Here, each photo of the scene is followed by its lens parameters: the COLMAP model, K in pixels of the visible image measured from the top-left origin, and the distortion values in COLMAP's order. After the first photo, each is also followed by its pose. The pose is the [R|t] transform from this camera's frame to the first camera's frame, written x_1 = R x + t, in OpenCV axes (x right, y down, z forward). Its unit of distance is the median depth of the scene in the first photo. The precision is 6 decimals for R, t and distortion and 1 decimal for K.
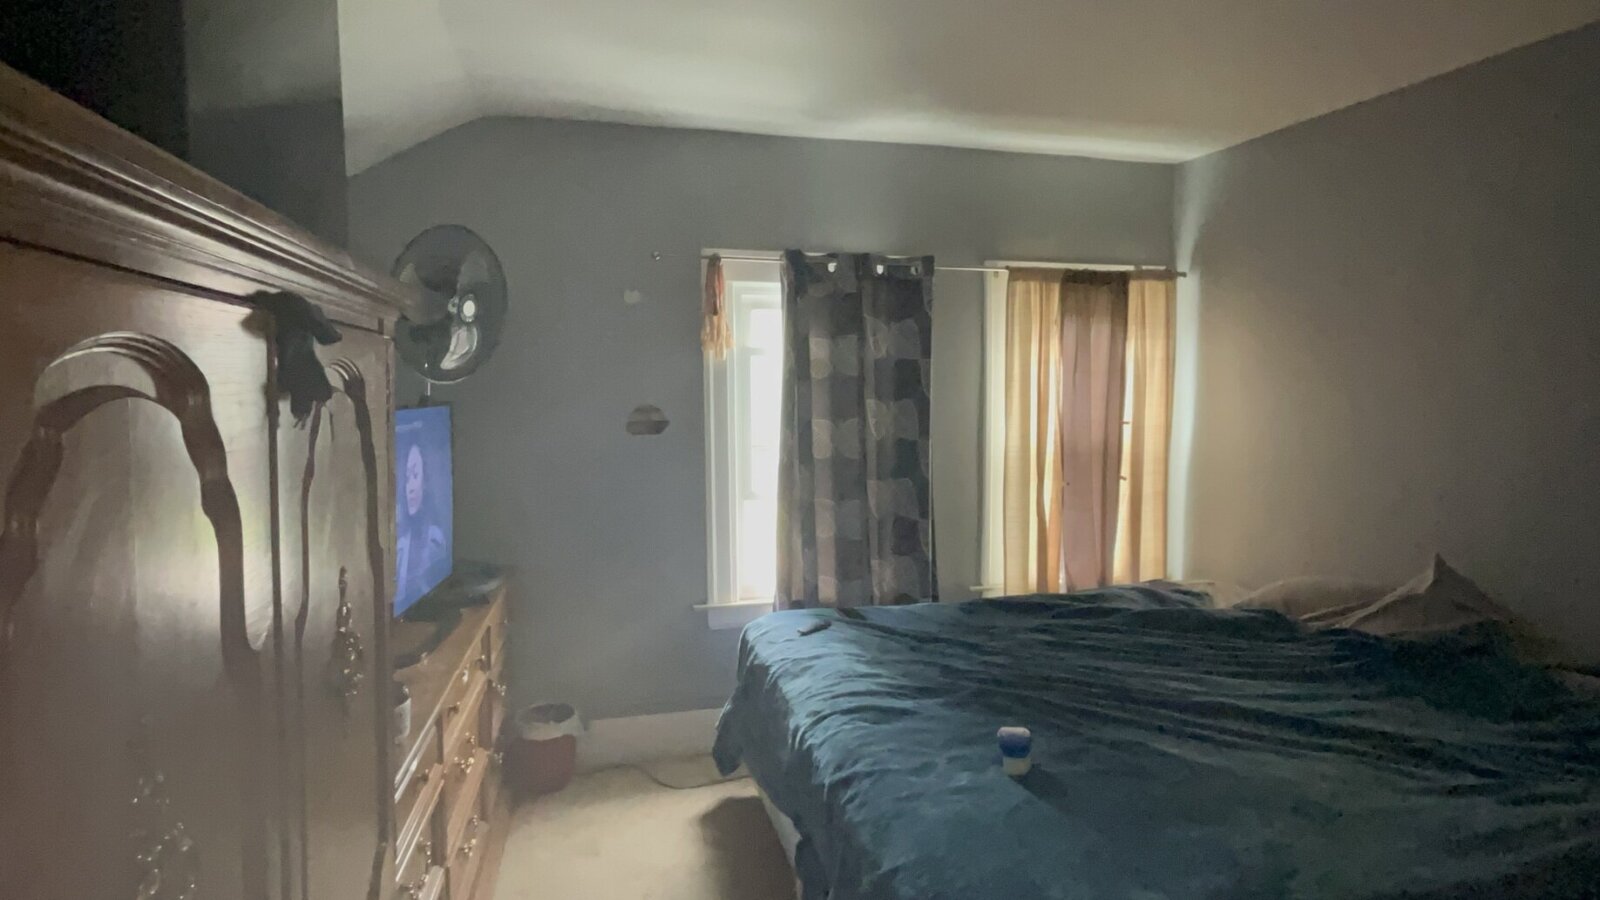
lens RADIAL K [[817.1, 0, 790.0], [0, 817.1, 448.6], [0, 0, 1]] dist [0.001389, -0.000766]
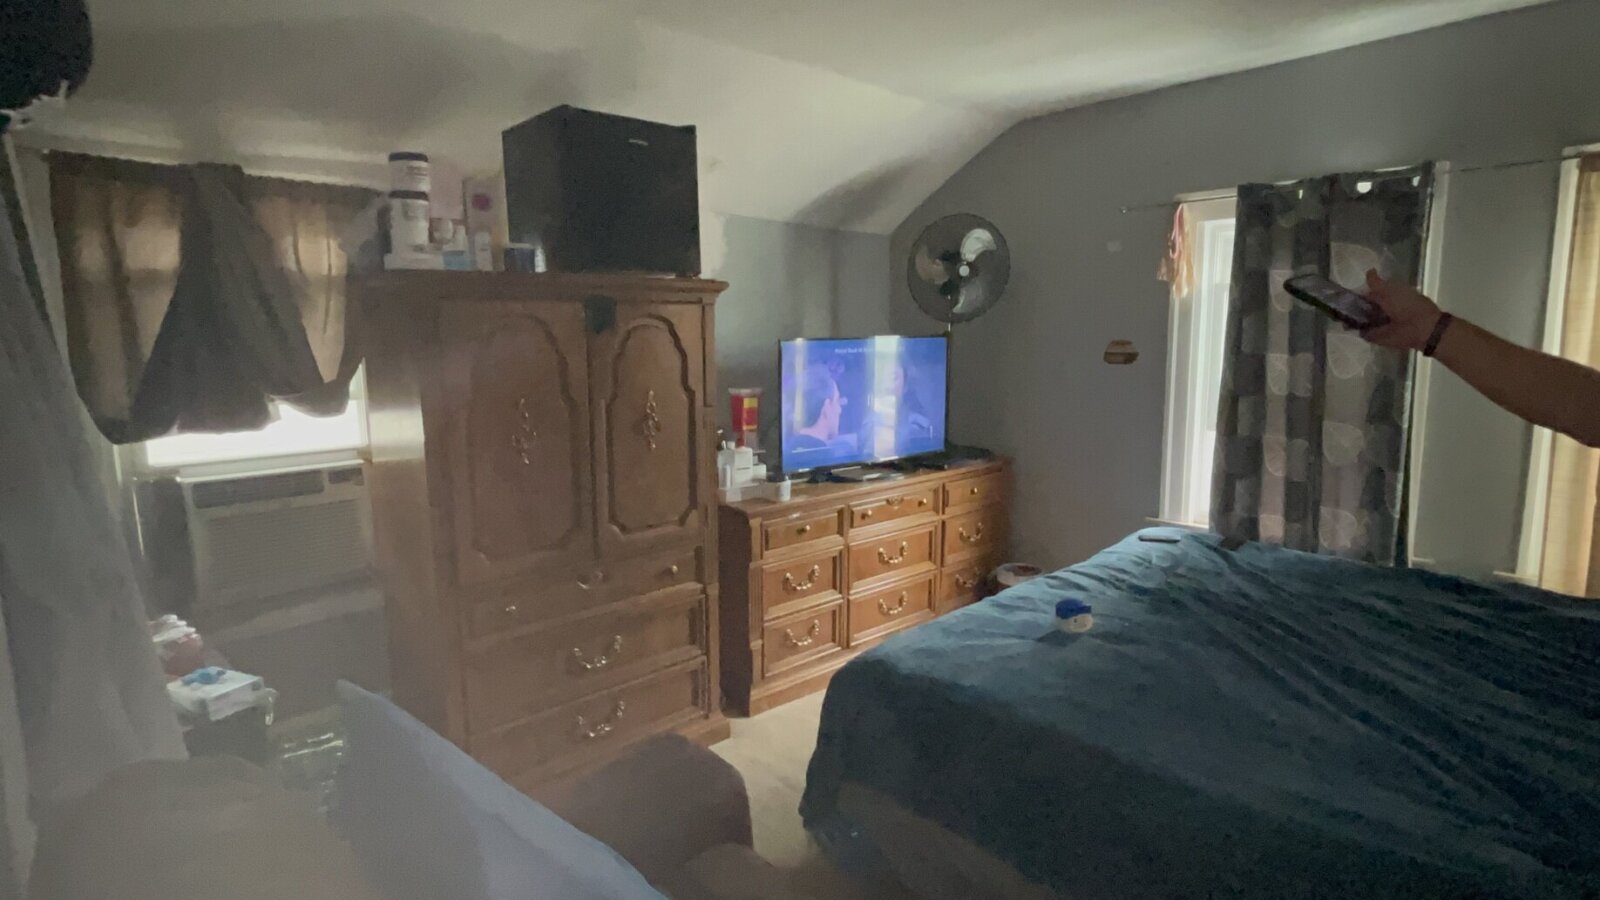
lens RADIAL K [[817.1, 0, 790.0], [0, 817.1, 448.6], [0, 0, 1]] dist [0.001389, -0.000766]
pose [[0.496057, 0.117598, -0.860290, 0.617857], [-0.050968, 0.993021, 0.106353, 0.002467], [0.866793, -0.008910, 0.498589, 0.003271]]
